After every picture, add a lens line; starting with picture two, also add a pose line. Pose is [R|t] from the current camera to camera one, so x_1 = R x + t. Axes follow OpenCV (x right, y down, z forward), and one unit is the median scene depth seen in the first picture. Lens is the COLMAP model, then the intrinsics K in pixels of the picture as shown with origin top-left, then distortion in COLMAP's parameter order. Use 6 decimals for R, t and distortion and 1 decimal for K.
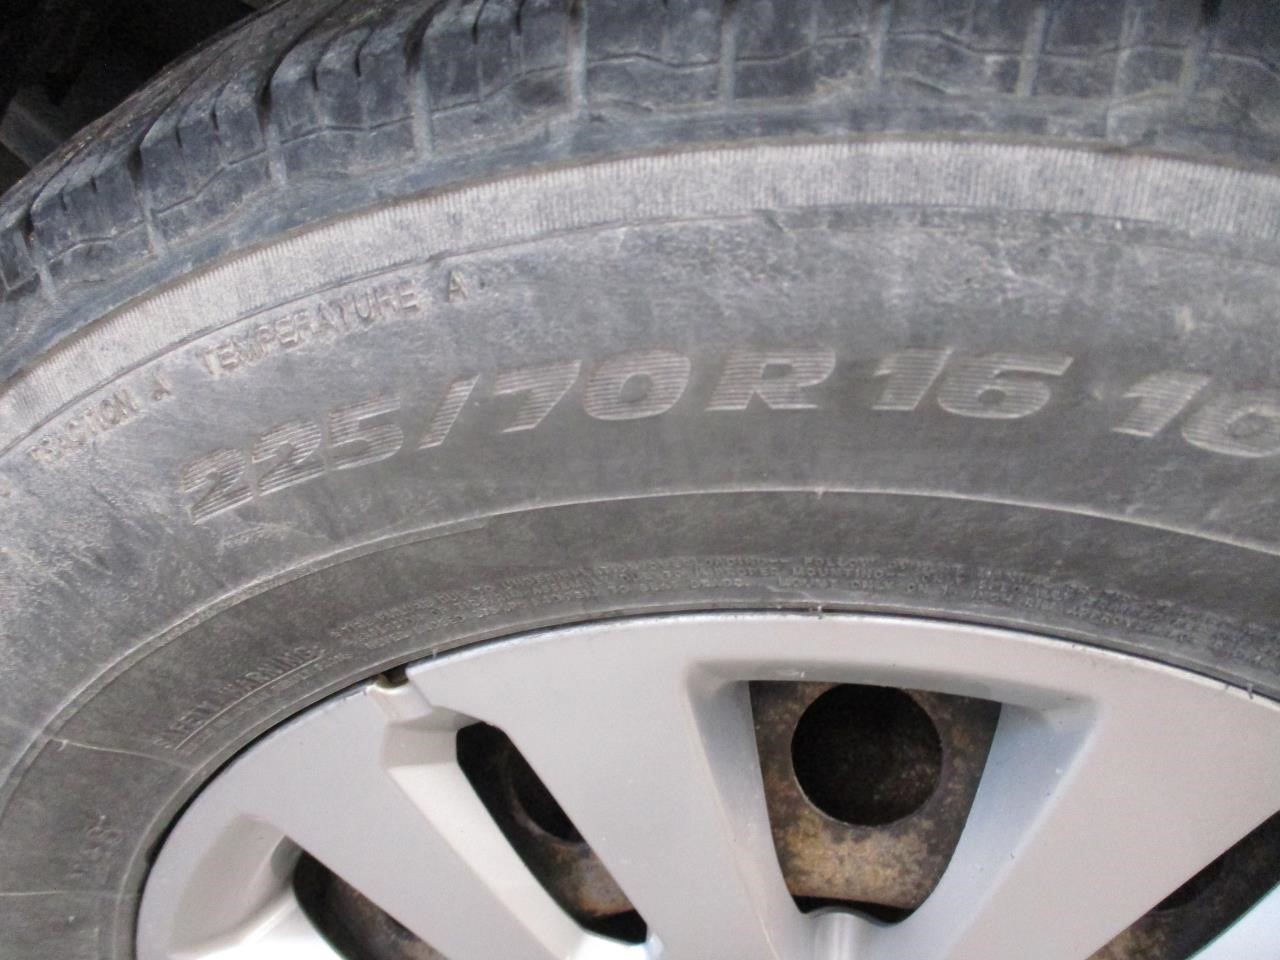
lens RADIAL K [[1053.6, 0, 640.0], [0, 1053.6, 480.0], [0, 0, 1]] dist [-0.042673, 0.009330]
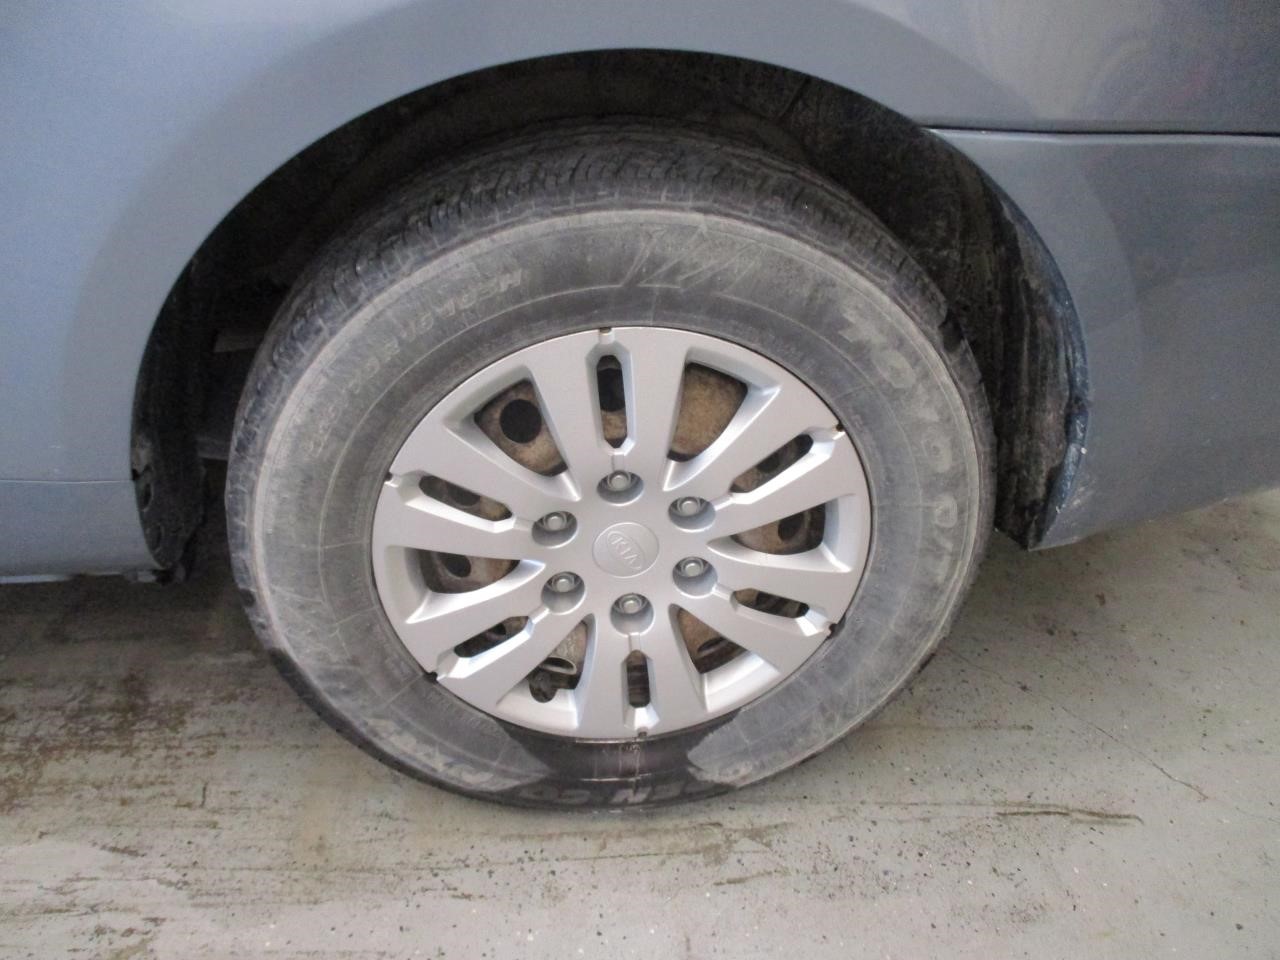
lens RADIAL K [[1053.6, 0, 640.0], [0, 1053.6, 480.0], [0, 0, 1]] dist [-0.042673, 0.009330]
pose [[0.812087, -0.575997, -0.093496, 1.111450], [0.572058, 0.817451, -0.067260, 1.307930], [0.115170, 0.001136, 0.993345, -3.474204]]
